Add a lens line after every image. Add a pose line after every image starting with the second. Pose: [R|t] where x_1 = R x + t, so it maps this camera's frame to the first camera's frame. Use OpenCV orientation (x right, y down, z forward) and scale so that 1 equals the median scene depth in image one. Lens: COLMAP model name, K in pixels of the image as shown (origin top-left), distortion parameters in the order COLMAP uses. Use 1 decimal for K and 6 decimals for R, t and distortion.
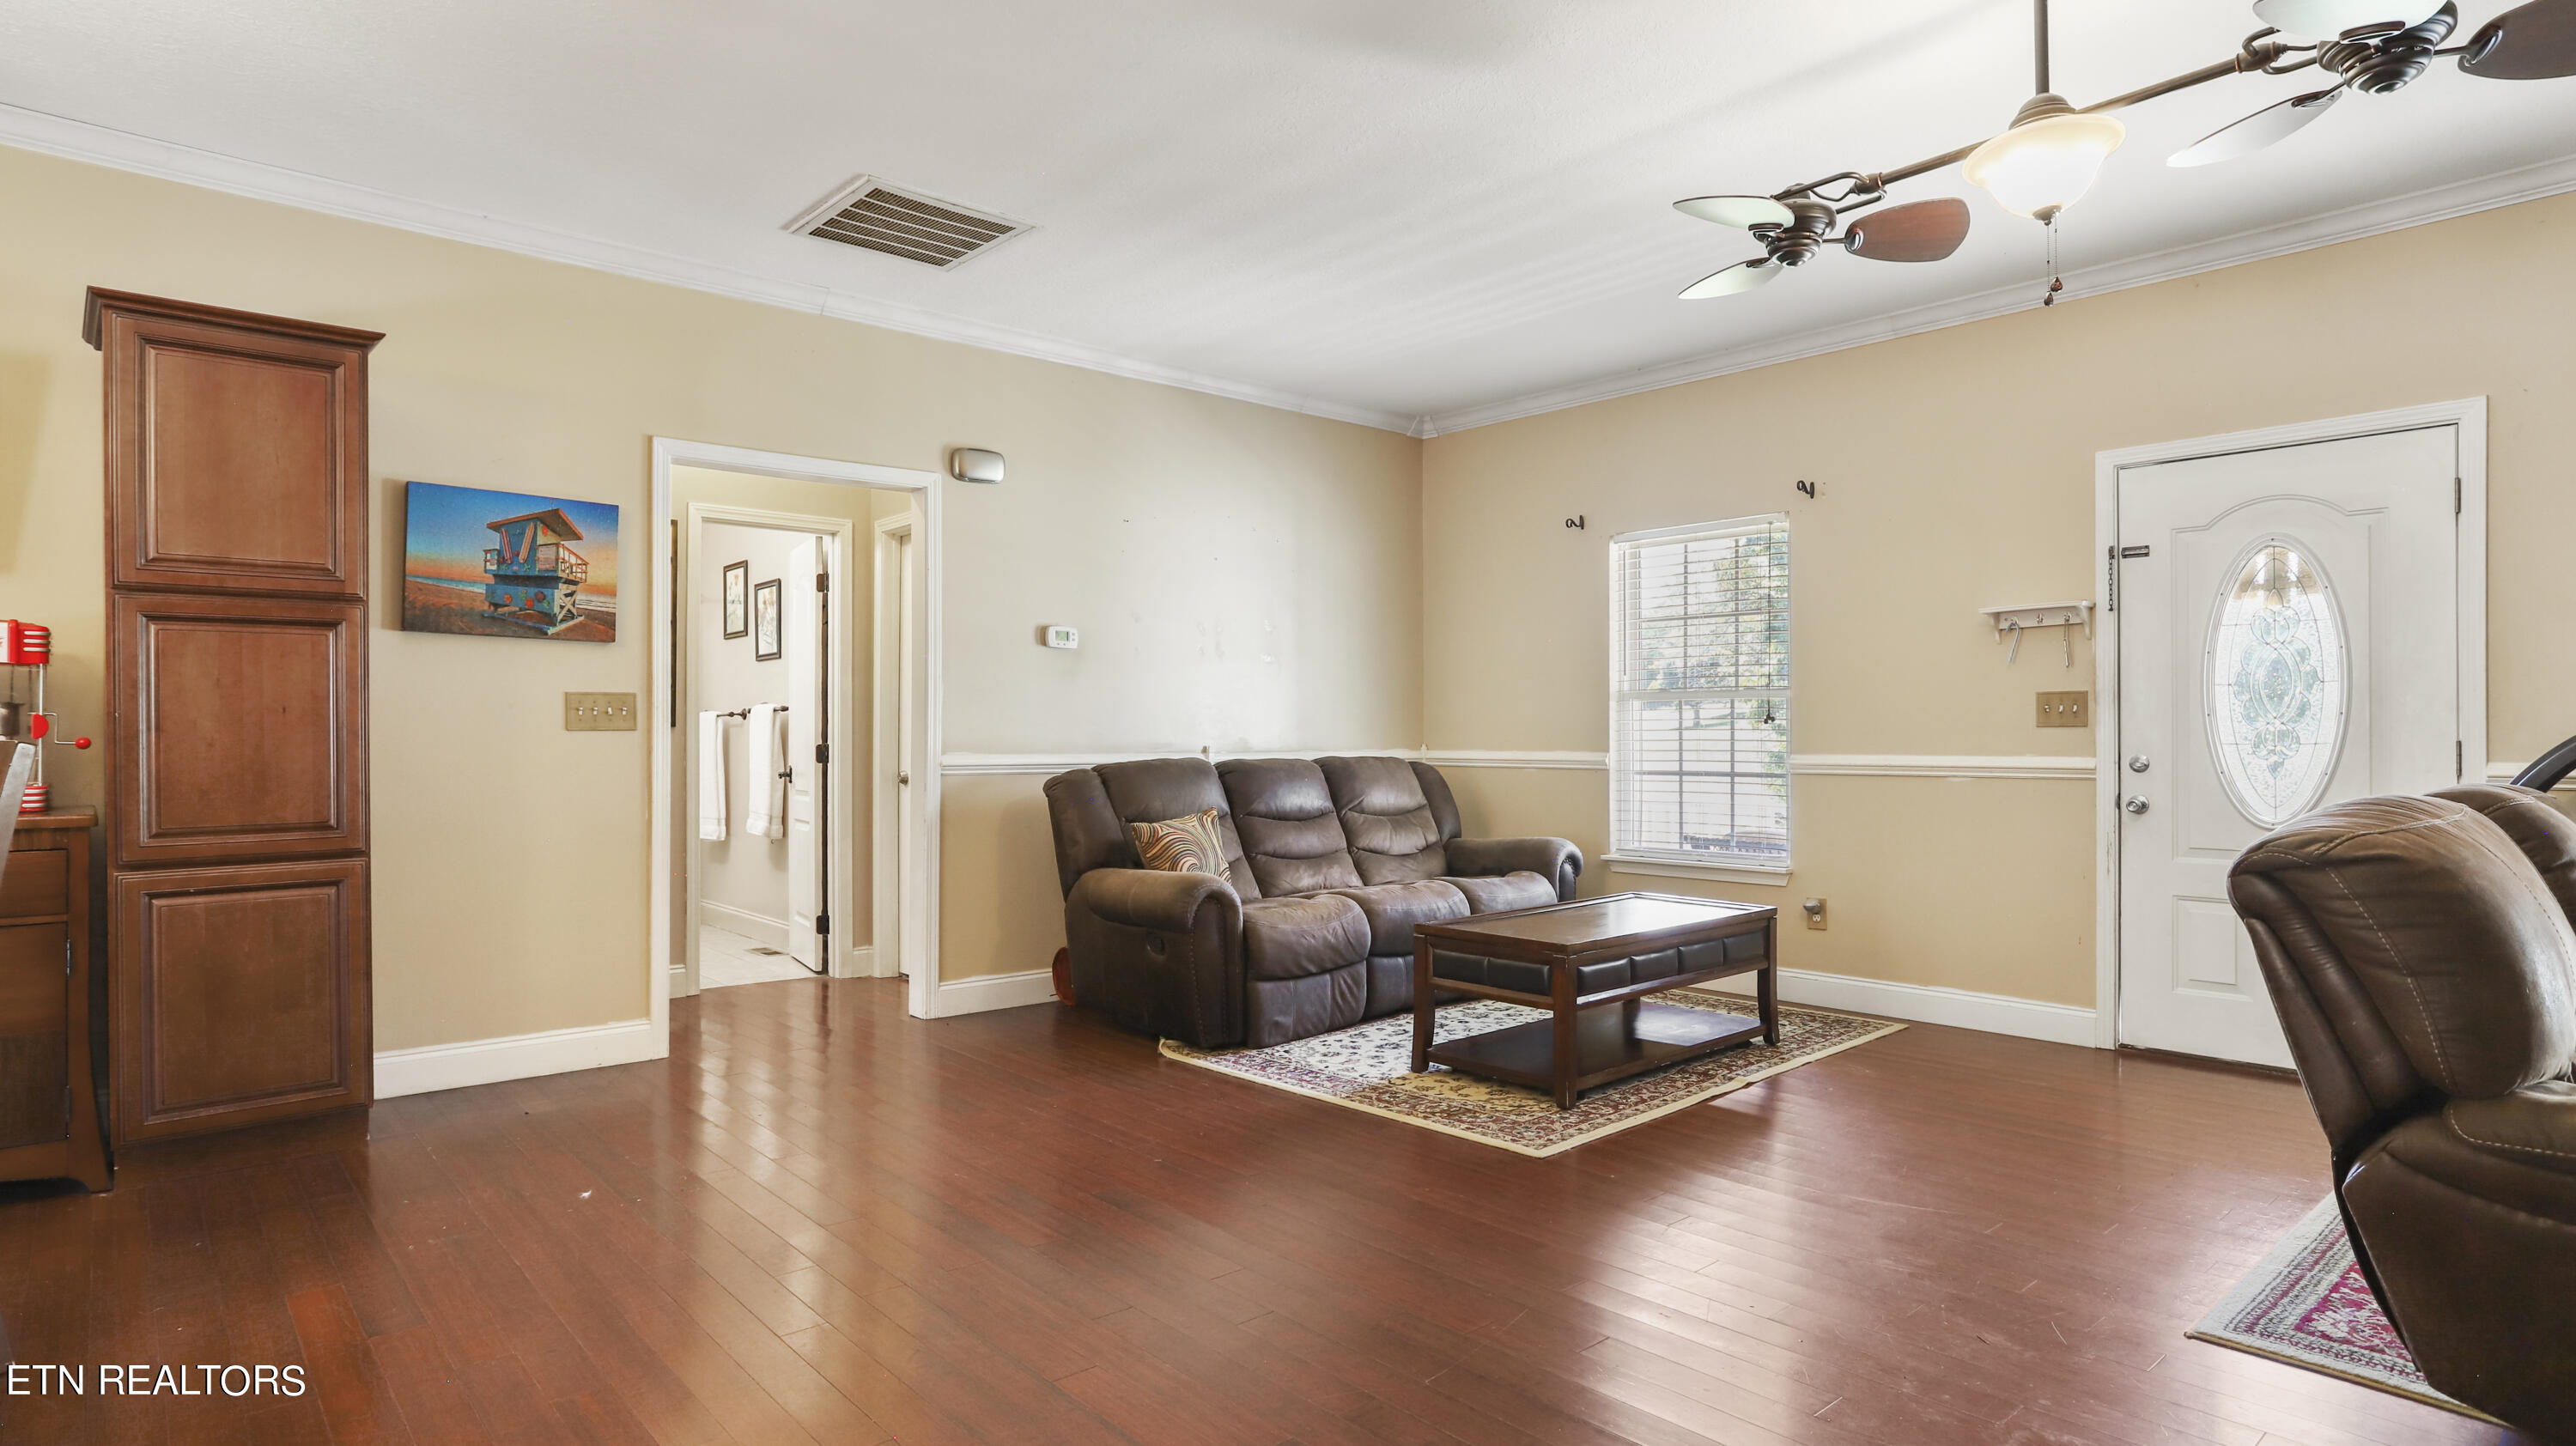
lens RADIAL K [[1366.5, 0, 1291.8], [0, 1366.5, 732.9], [0, 0, 1]] dist [-0.000284, 0.000804]
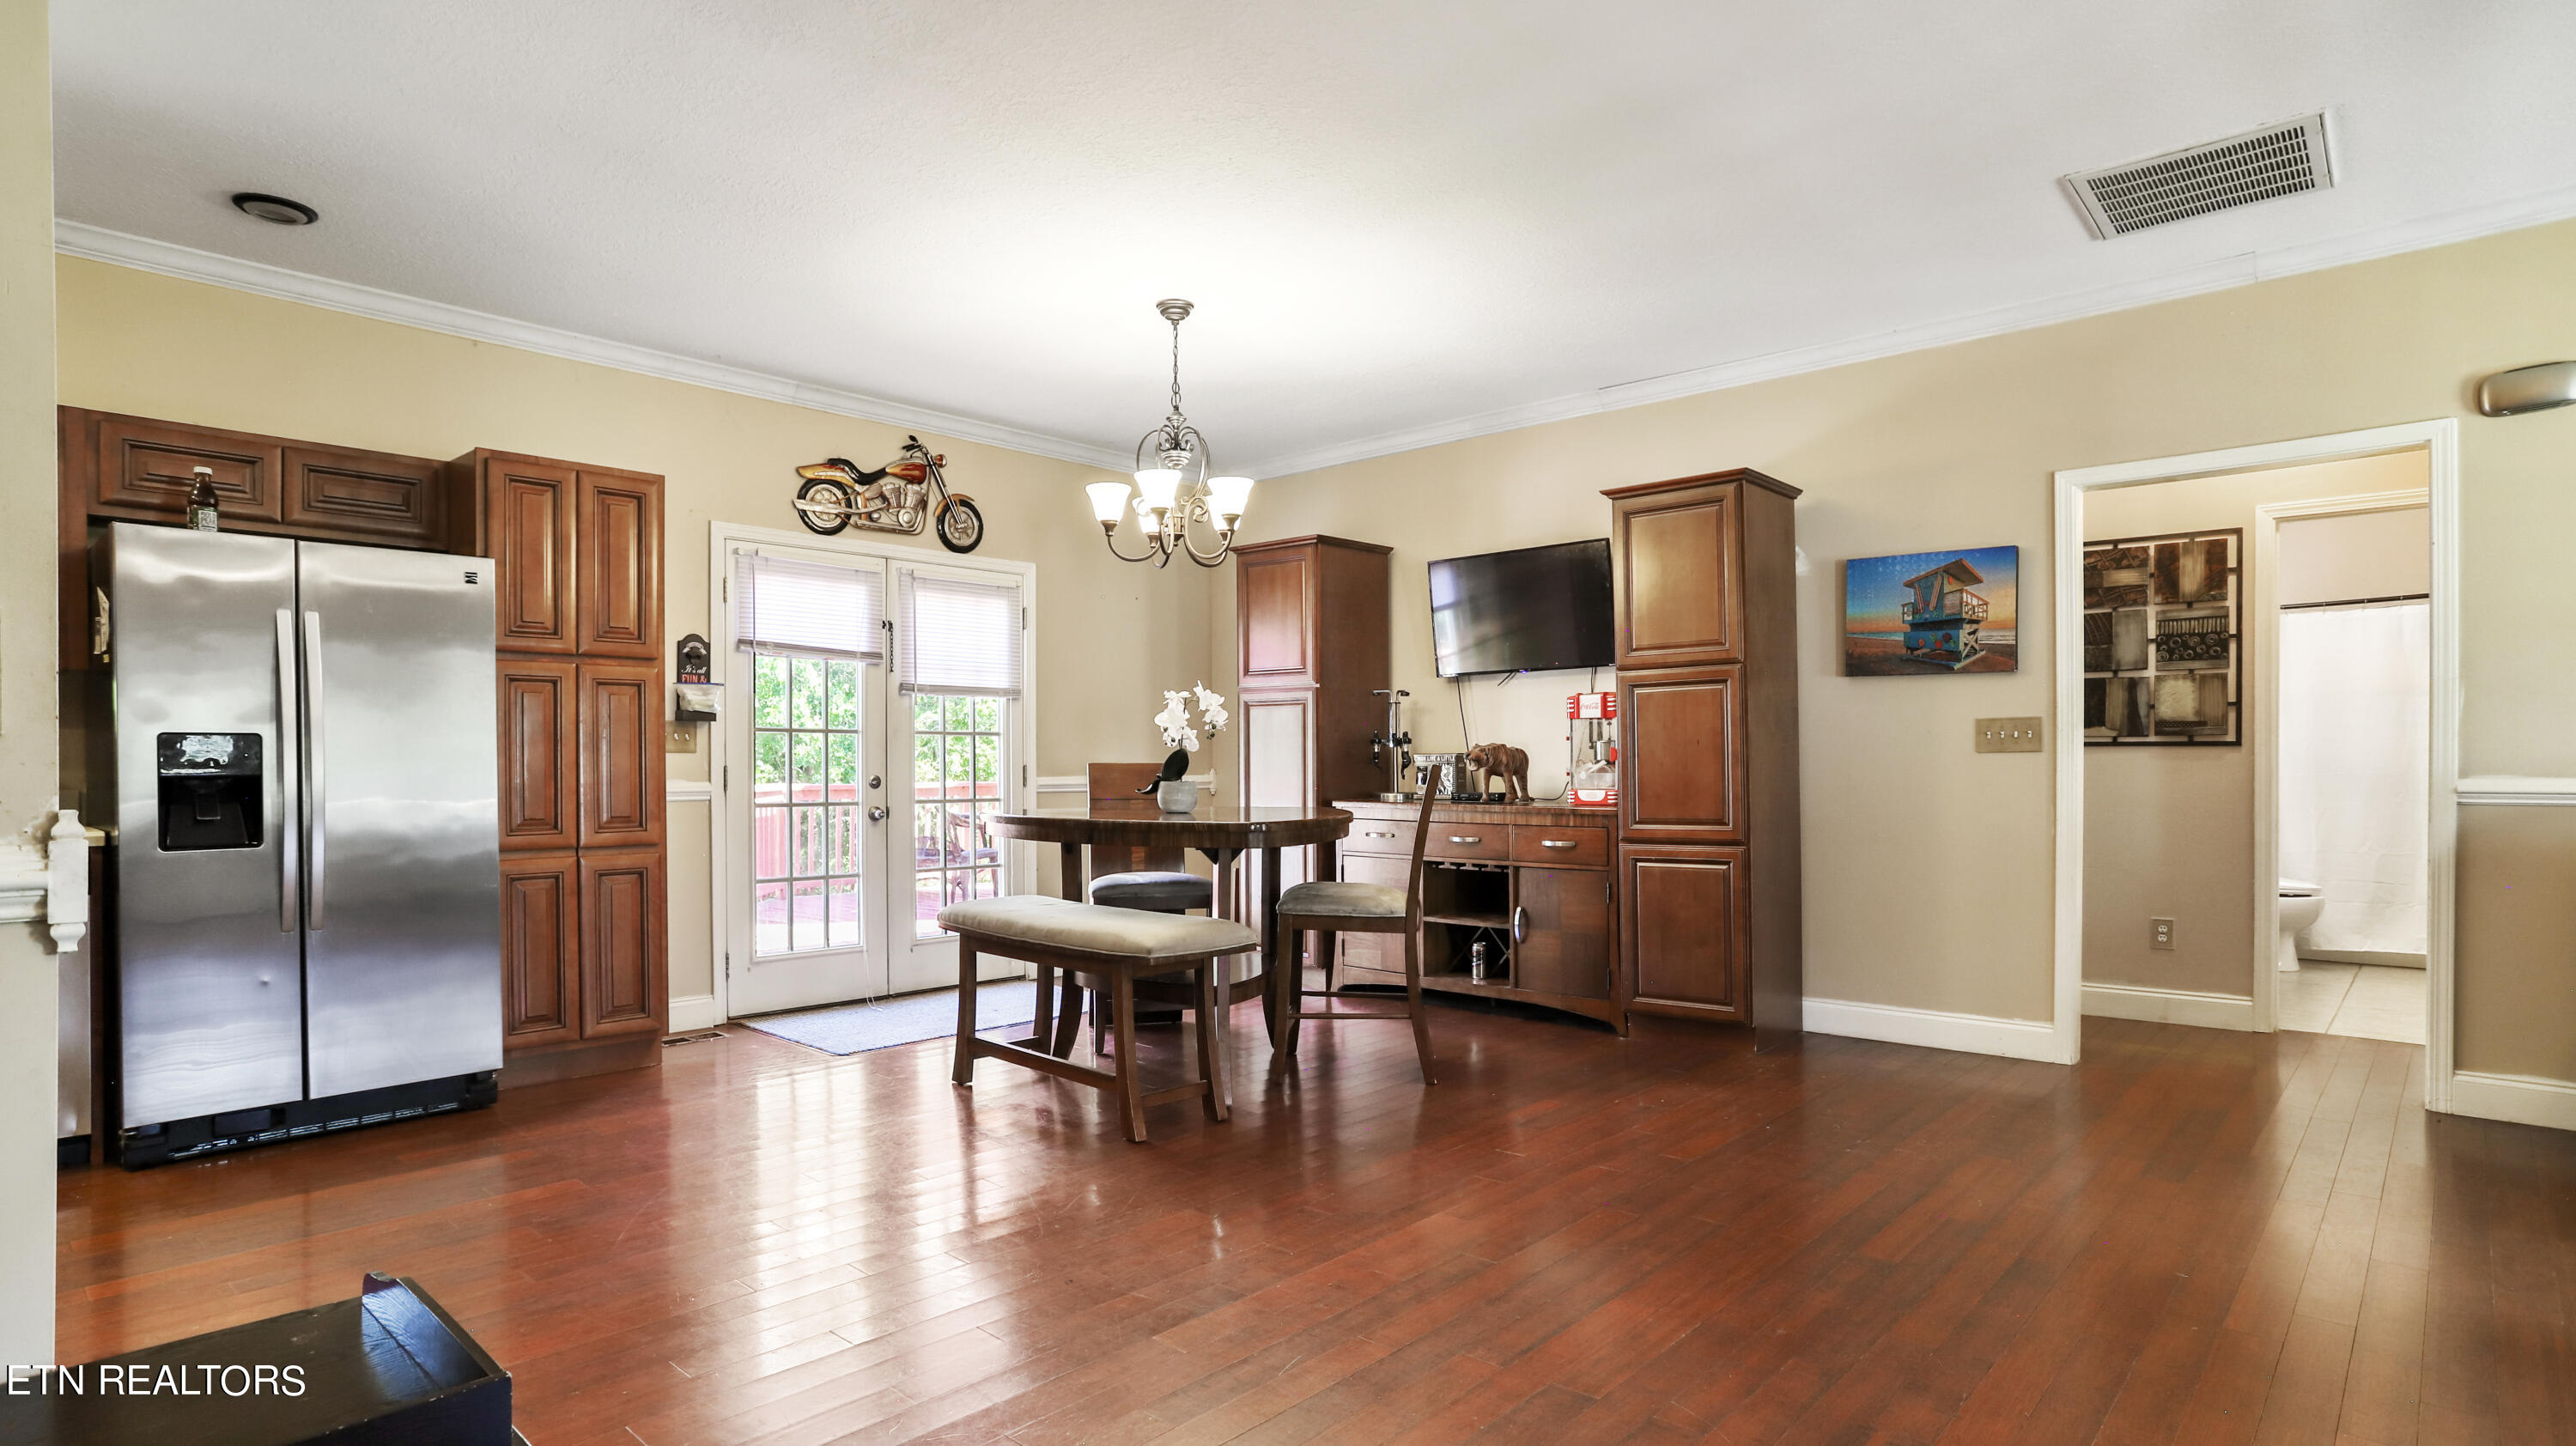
lens RADIAL K [[1366.5, 0, 1329.1], [0, 1366.5, 769.7], [0, 0, 1]] dist [-0.000284, 0.000804]
pose [[0.133863, 0.003971, -0.990992, 0.527275], [0.007398, 0.999960, 0.005006, 0.002776], [0.990972, -0.008001, 0.133829, 0.320152]]
